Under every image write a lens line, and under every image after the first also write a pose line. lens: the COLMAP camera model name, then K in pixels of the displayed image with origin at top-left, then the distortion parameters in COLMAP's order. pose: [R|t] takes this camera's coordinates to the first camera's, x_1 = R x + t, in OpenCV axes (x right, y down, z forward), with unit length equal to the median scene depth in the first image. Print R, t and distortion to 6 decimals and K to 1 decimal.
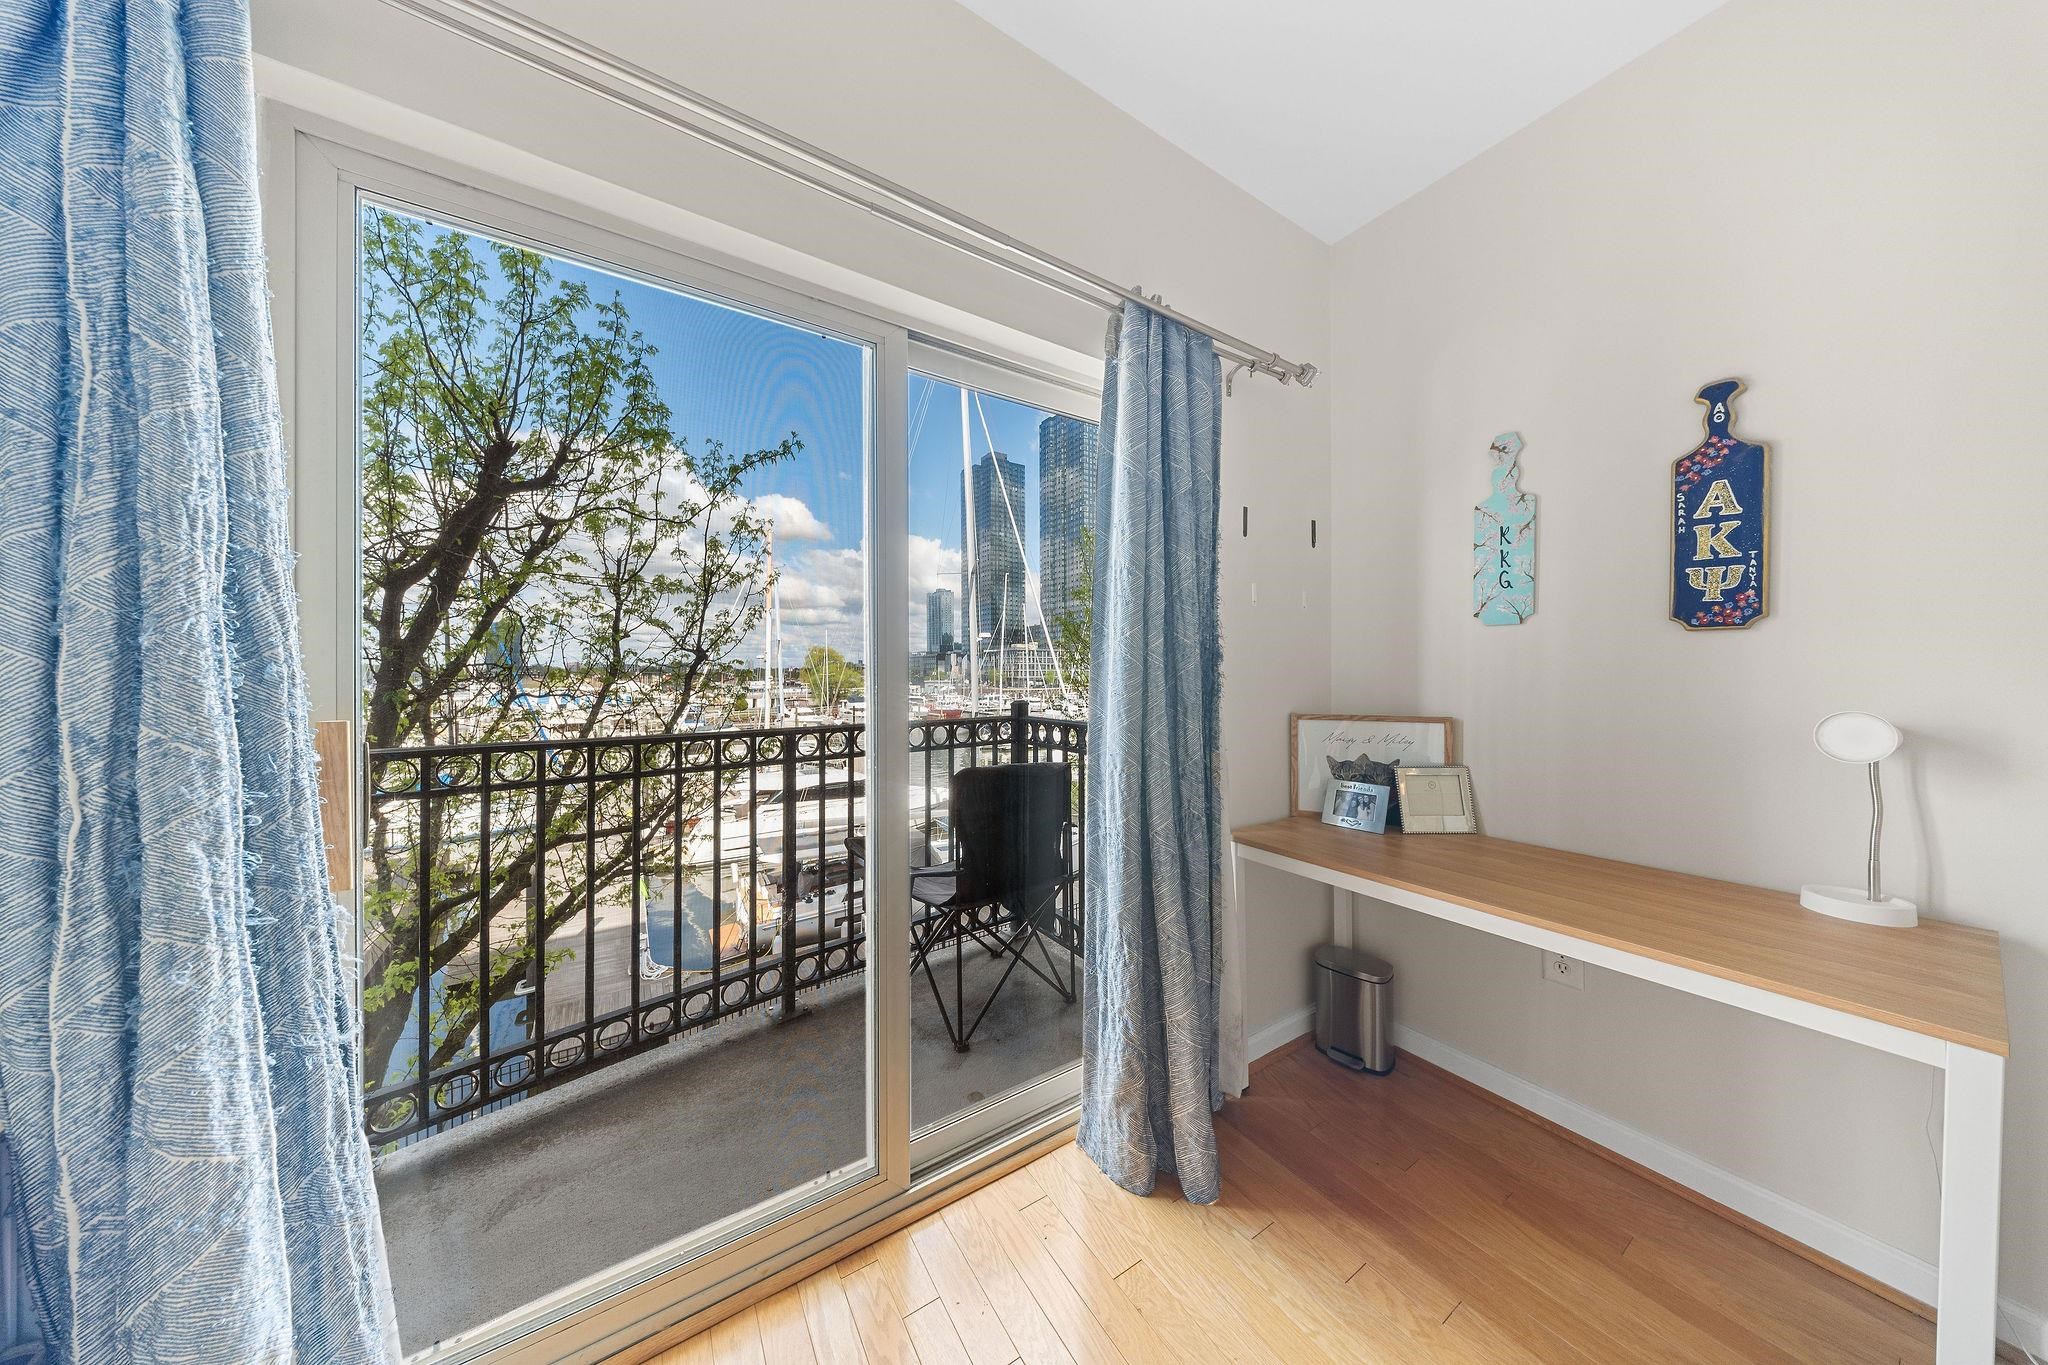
lens RADIAL K [[596.6, 0, 1032.4], [0, 596.6, 680.6], [0, 0, 1]] dist [-0.005537, -0.000111]
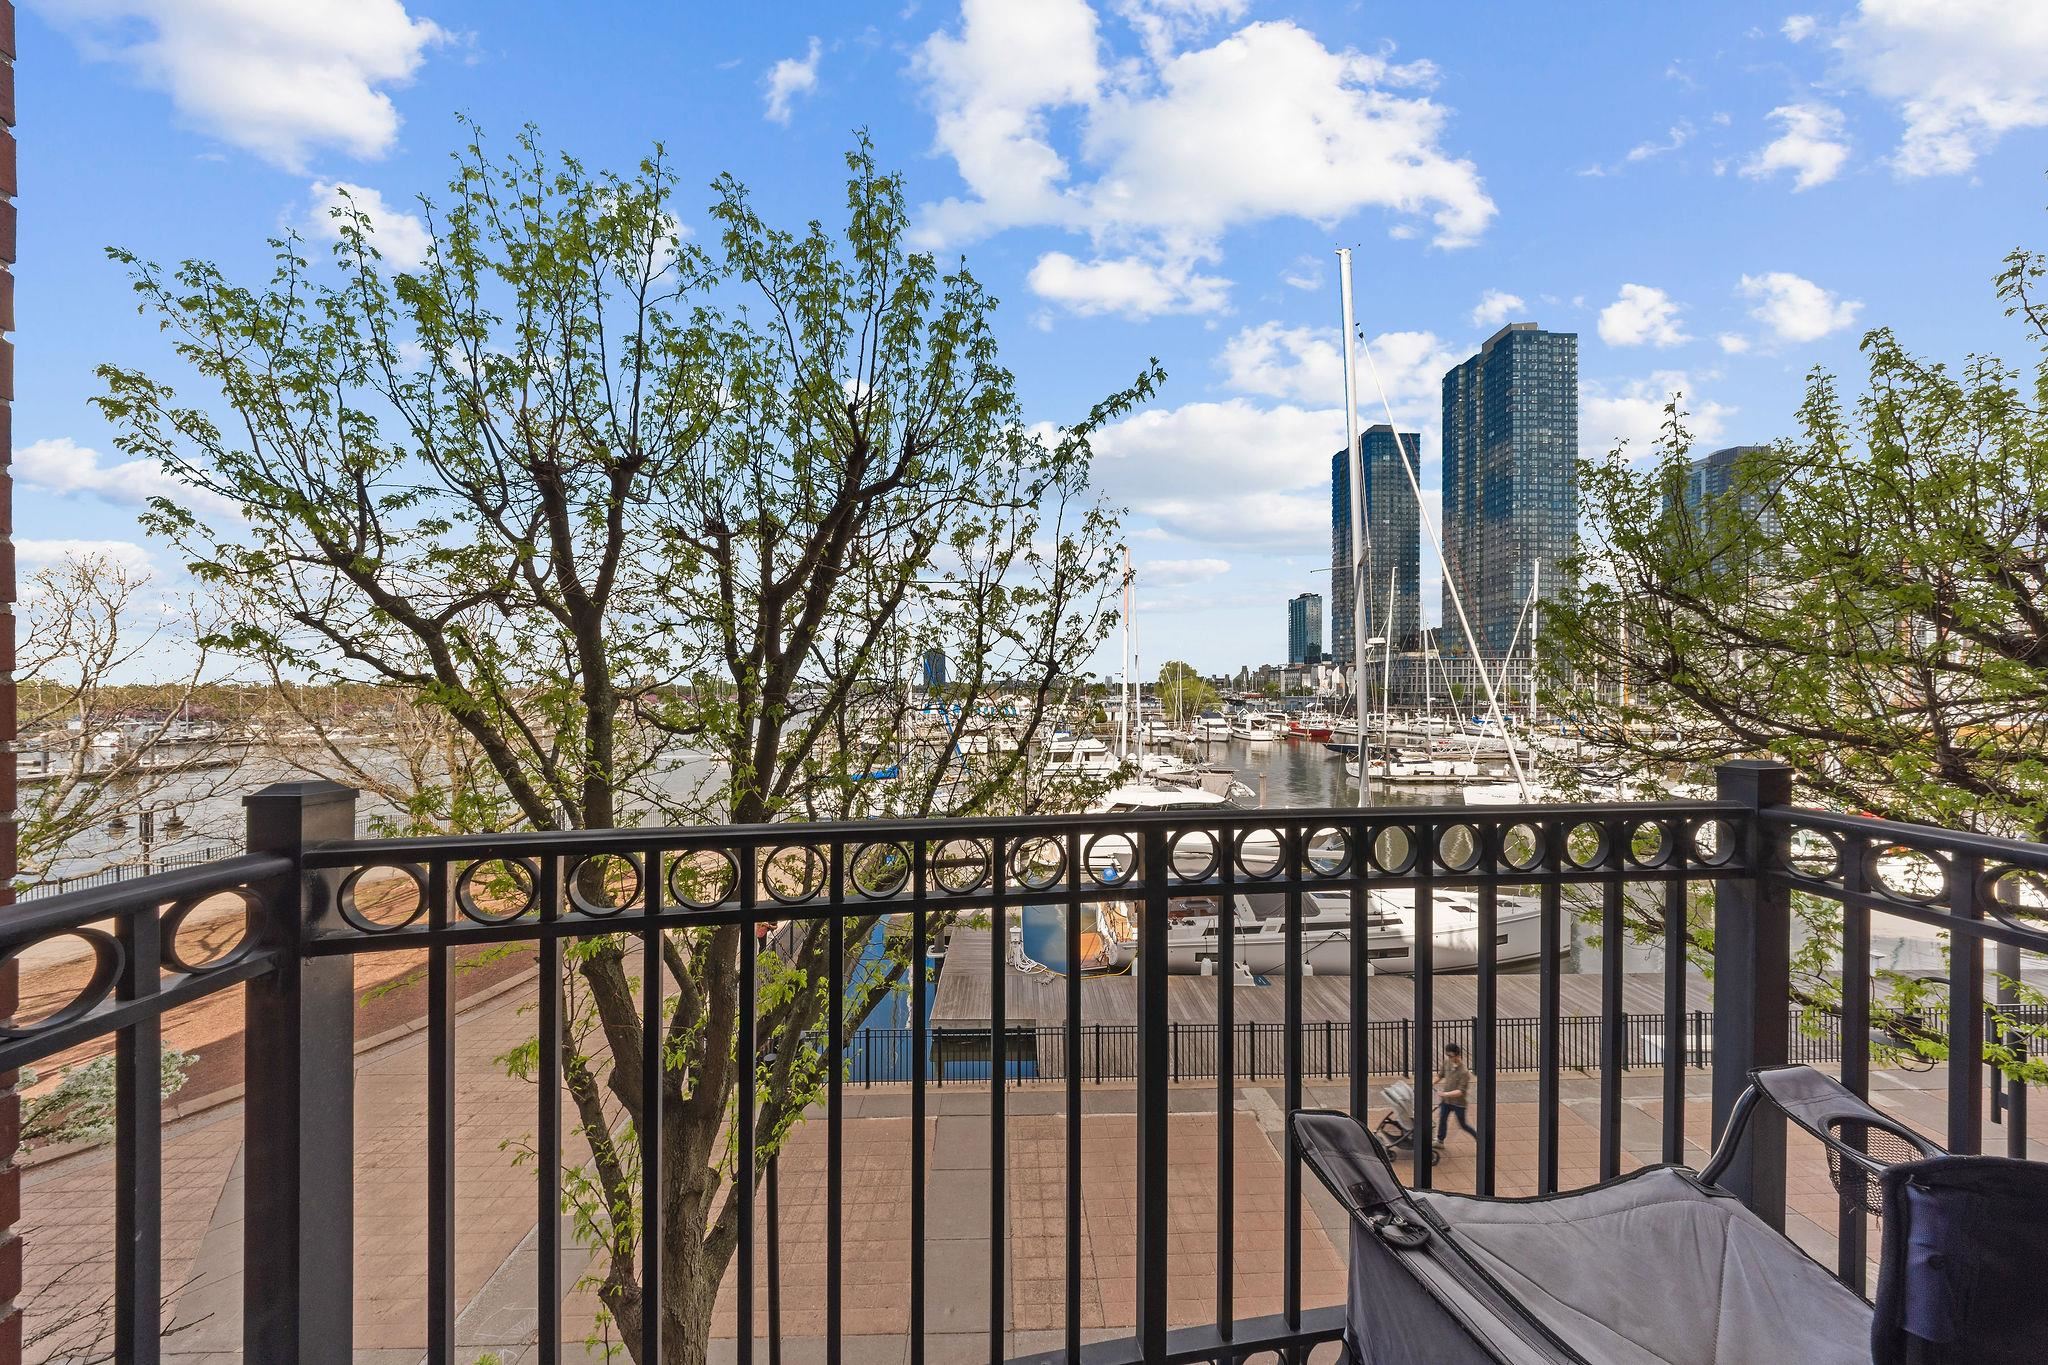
lens RADIAL K [[613.0, 0, 1015.7], [0, 613.0, 689.1], [0, 0, 1]] dist [-0.000951, -0.000133]
pose [[0.828755, -0.000381, -0.559612, -0.078642], [-0.005663, 0.999943, -0.009068, -0.001493], [0.559583, 0.010684, 0.828705, 0.187605]]
